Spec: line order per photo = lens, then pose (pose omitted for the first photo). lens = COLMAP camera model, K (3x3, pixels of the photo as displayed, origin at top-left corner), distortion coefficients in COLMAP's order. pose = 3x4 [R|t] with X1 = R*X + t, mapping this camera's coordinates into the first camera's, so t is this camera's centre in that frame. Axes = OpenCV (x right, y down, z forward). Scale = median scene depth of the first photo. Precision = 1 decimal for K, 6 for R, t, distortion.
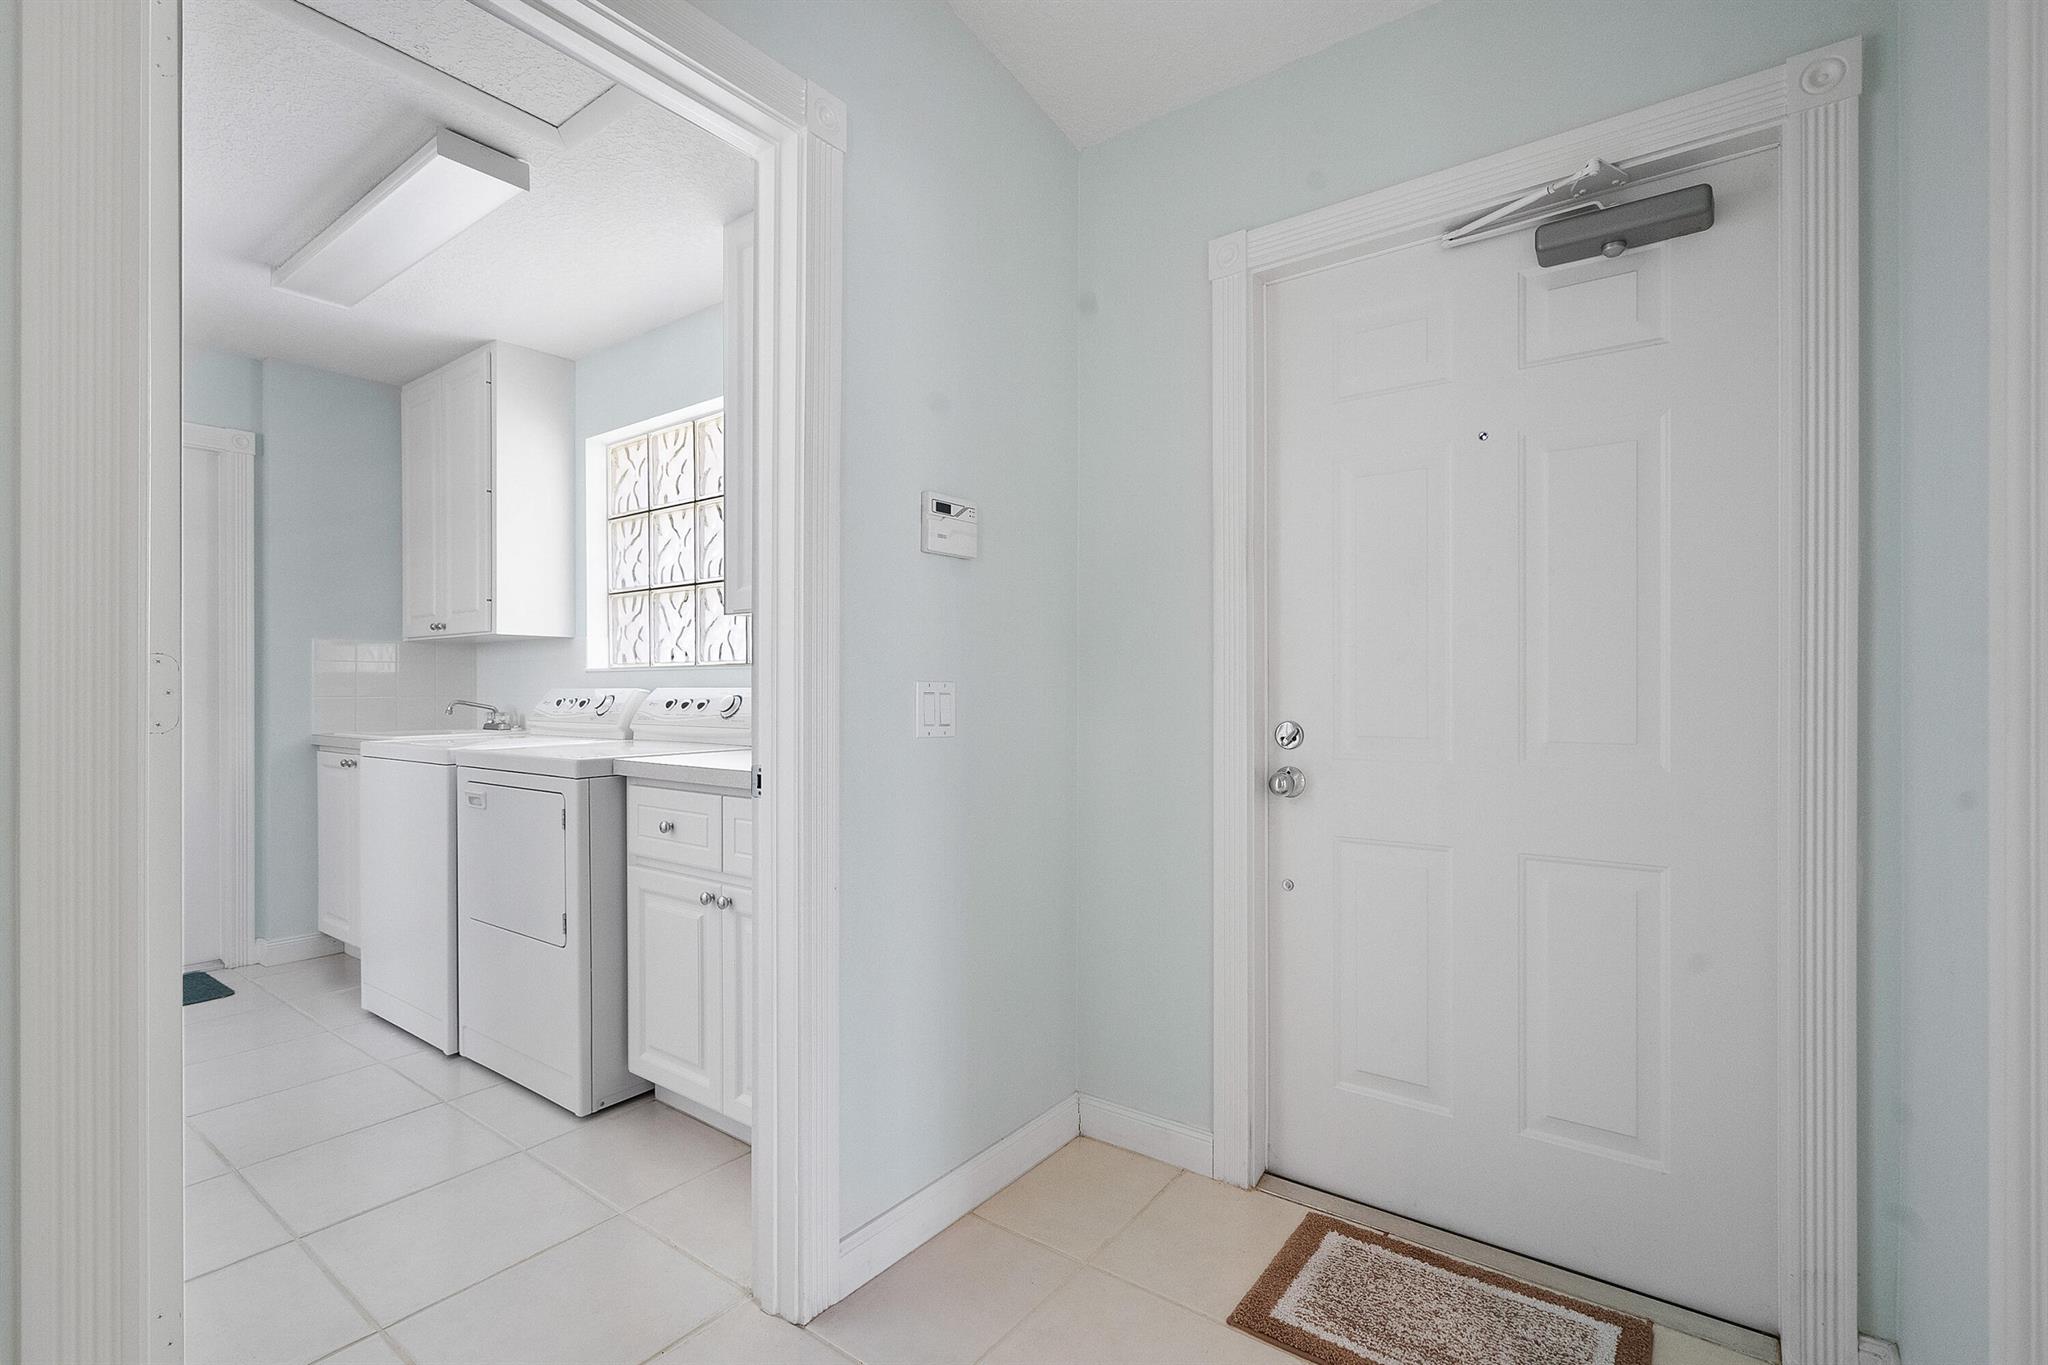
lens RADIAL K [[934.0, 0, 1020.1], [0, 934.0, 686.5], [0, 0, 1]] dist [0.003626, 0.000225]
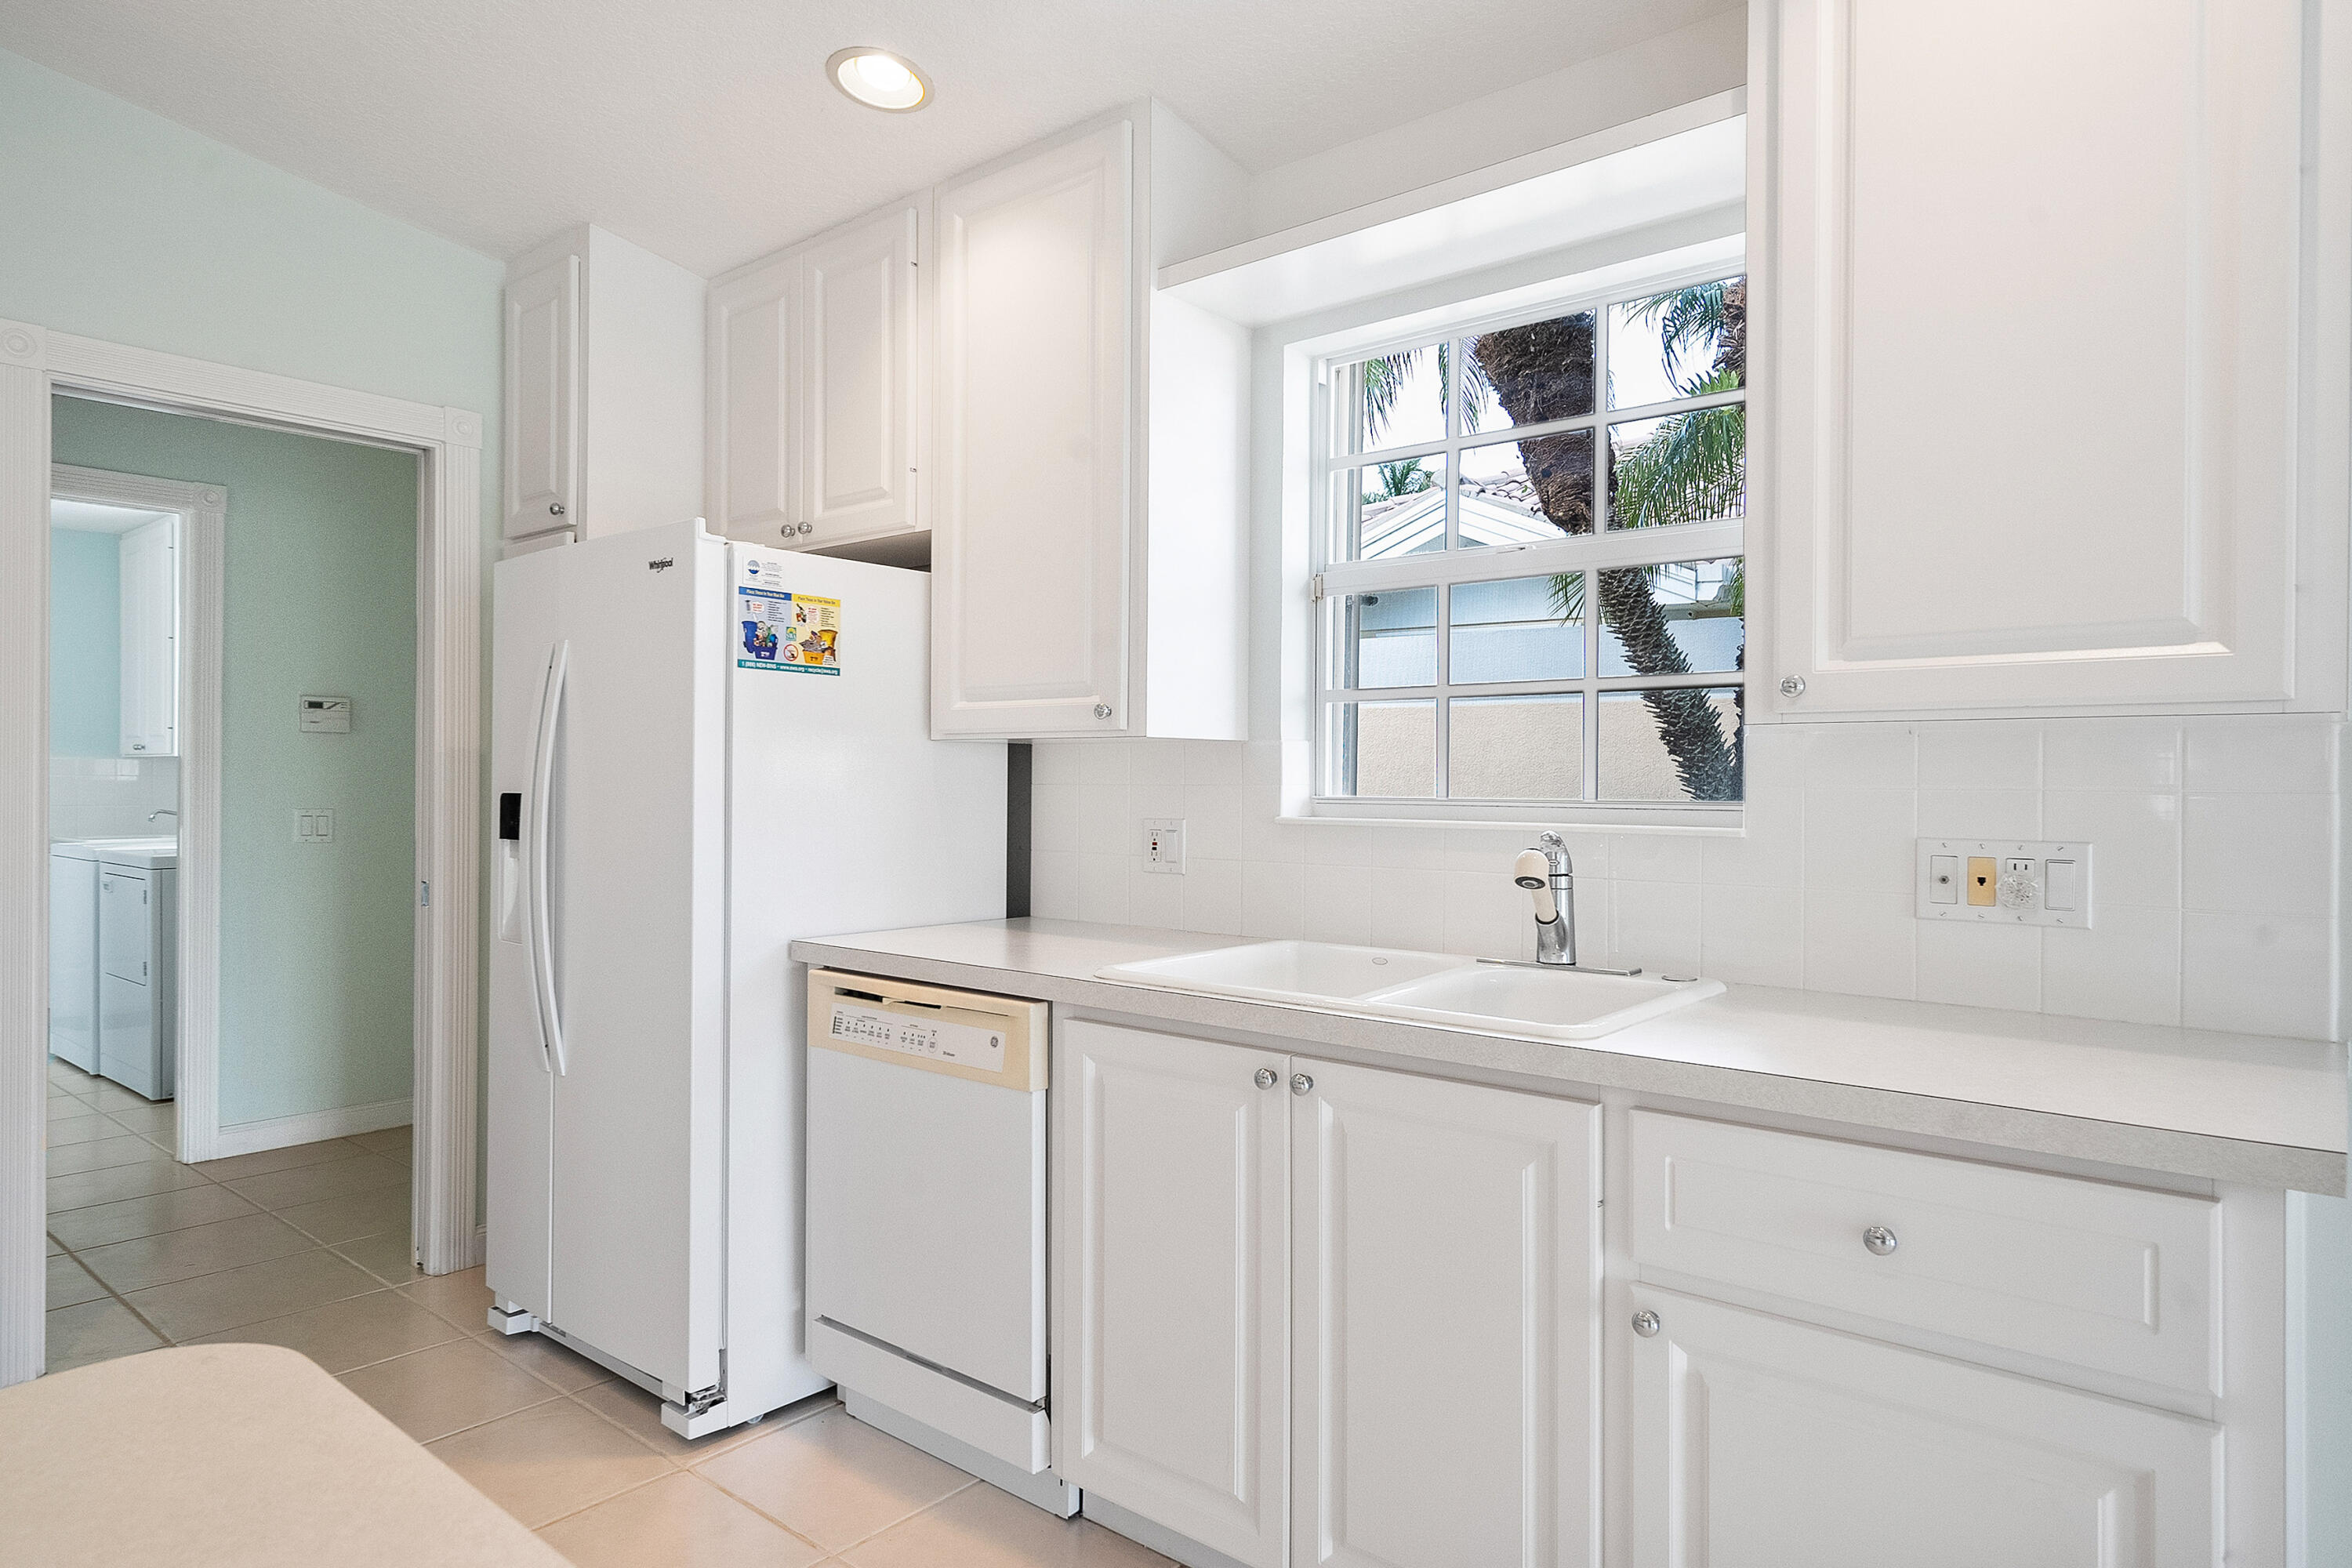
lens RADIAL K [[1342.8, 0, 1179.0], [0, 1342.8, 778.5], [0, 0, 1]] dist [-0.000791, -0.000897]
pose [[0.999390, 0.009708, -0.033558, 1.134272], [-0.009758, 0.999952, -0.001324, -0.053401], [0.033543, 0.001650, 0.999436, -0.986522]]
